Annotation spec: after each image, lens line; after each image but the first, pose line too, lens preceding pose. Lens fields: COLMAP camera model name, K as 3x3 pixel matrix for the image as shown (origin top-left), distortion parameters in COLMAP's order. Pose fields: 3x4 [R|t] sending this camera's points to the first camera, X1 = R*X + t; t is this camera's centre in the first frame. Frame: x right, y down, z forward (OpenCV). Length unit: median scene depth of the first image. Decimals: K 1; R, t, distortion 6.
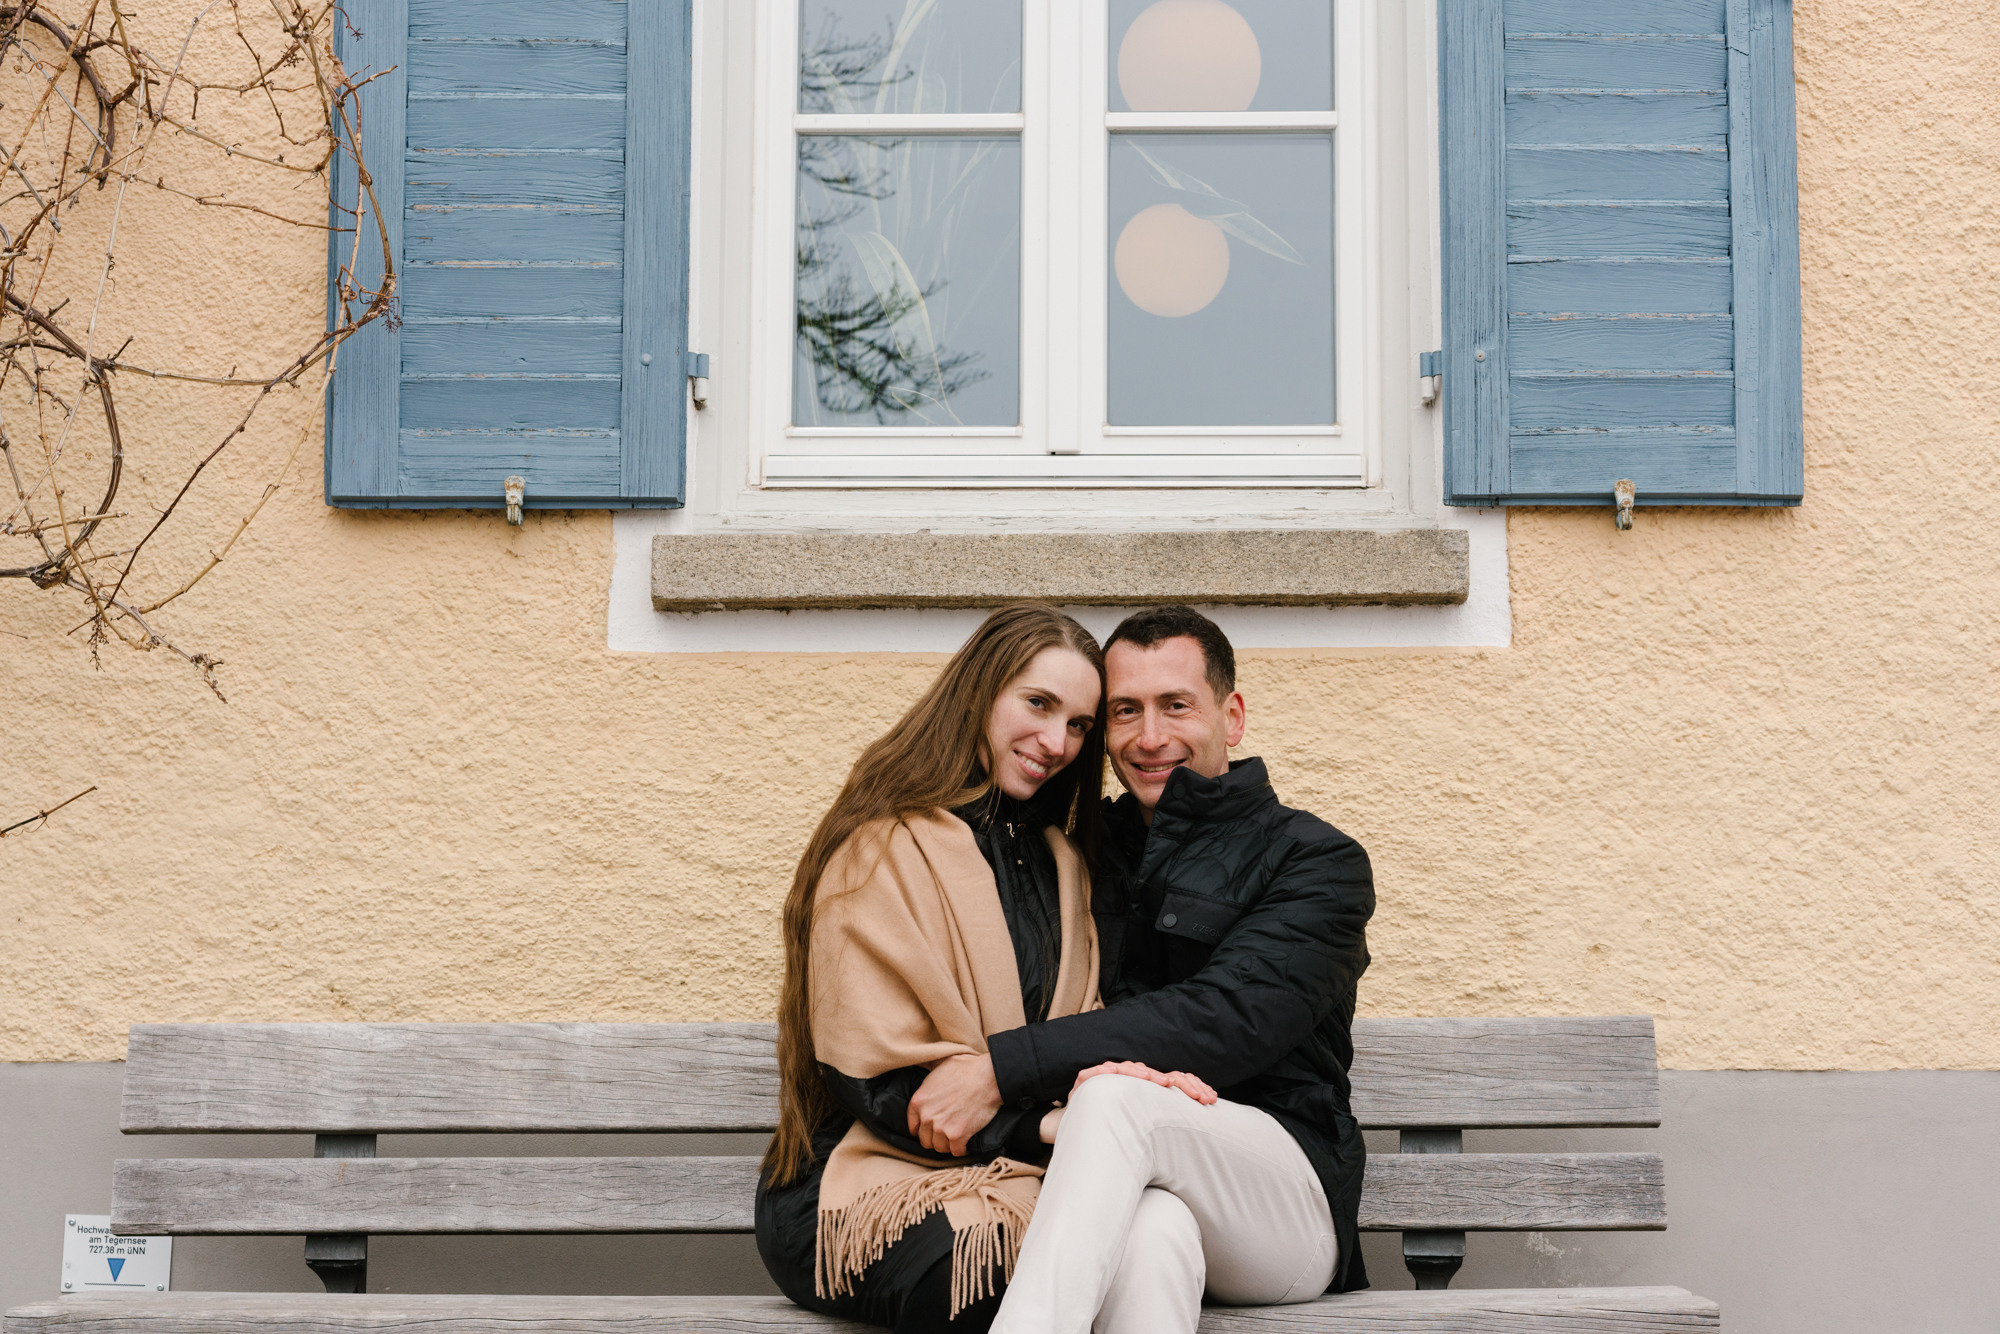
lens RADIAL K [[3180.1, 0, 1069.5], [0, 3180.1, 665.4], [0, 0, 1]] dist [0.006342, 0.043019]
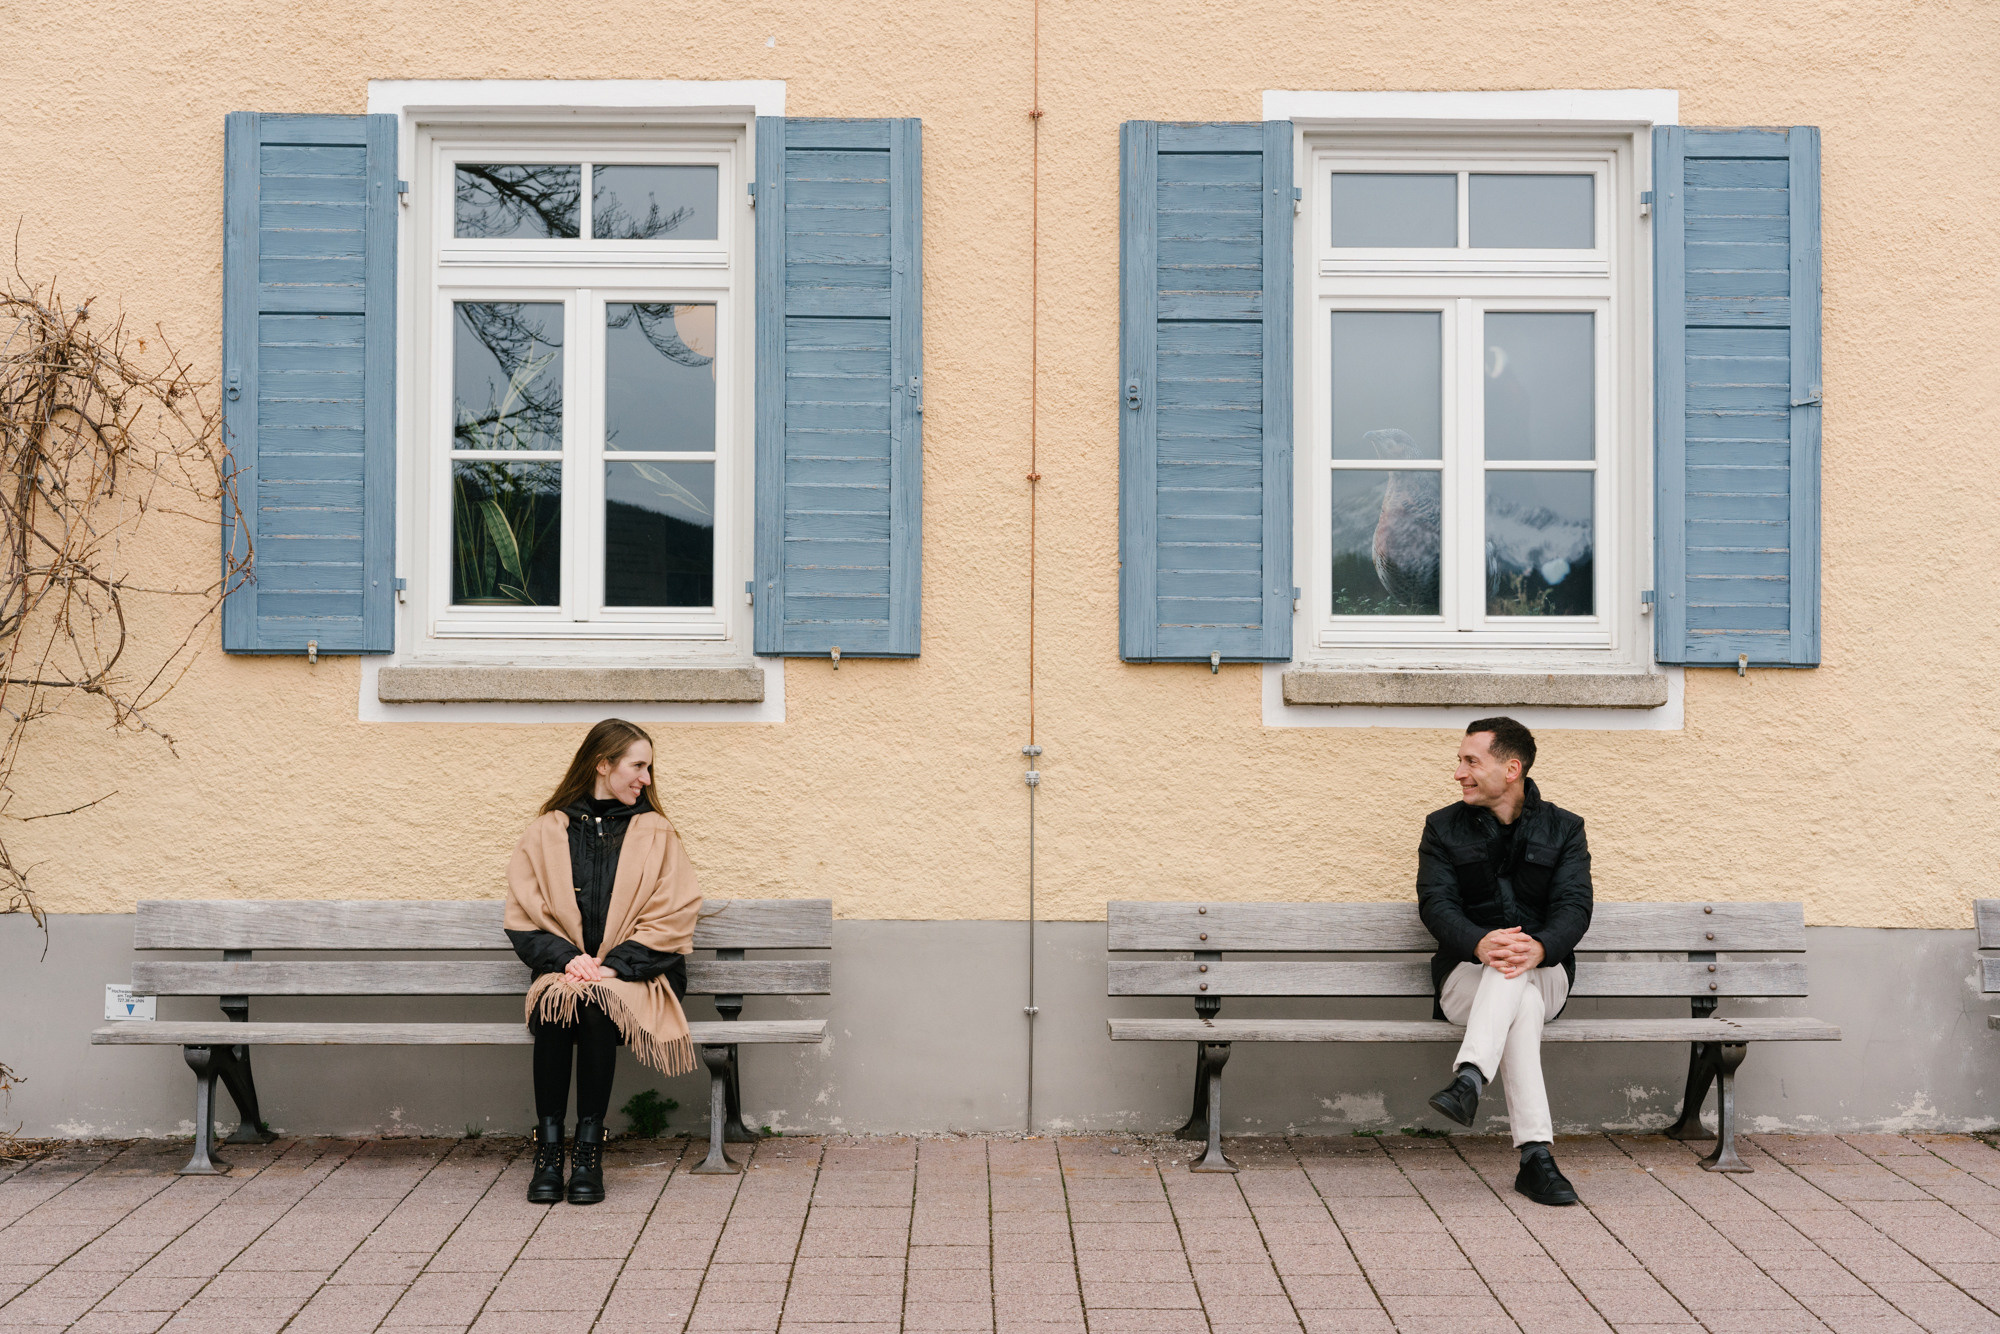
lens RADIAL K [[3180.1, 0, 1069.5], [0, 3180.1, 665.4], [0, 0, 1]] dist [0.006342, 0.043019]
pose [[0.999366, 0.004329, 0.035331, 0.254246], [-0.007802, 0.995080, 0.098769, -0.256182], [-0.034729, -0.098982, 0.994483, -1.124436]]
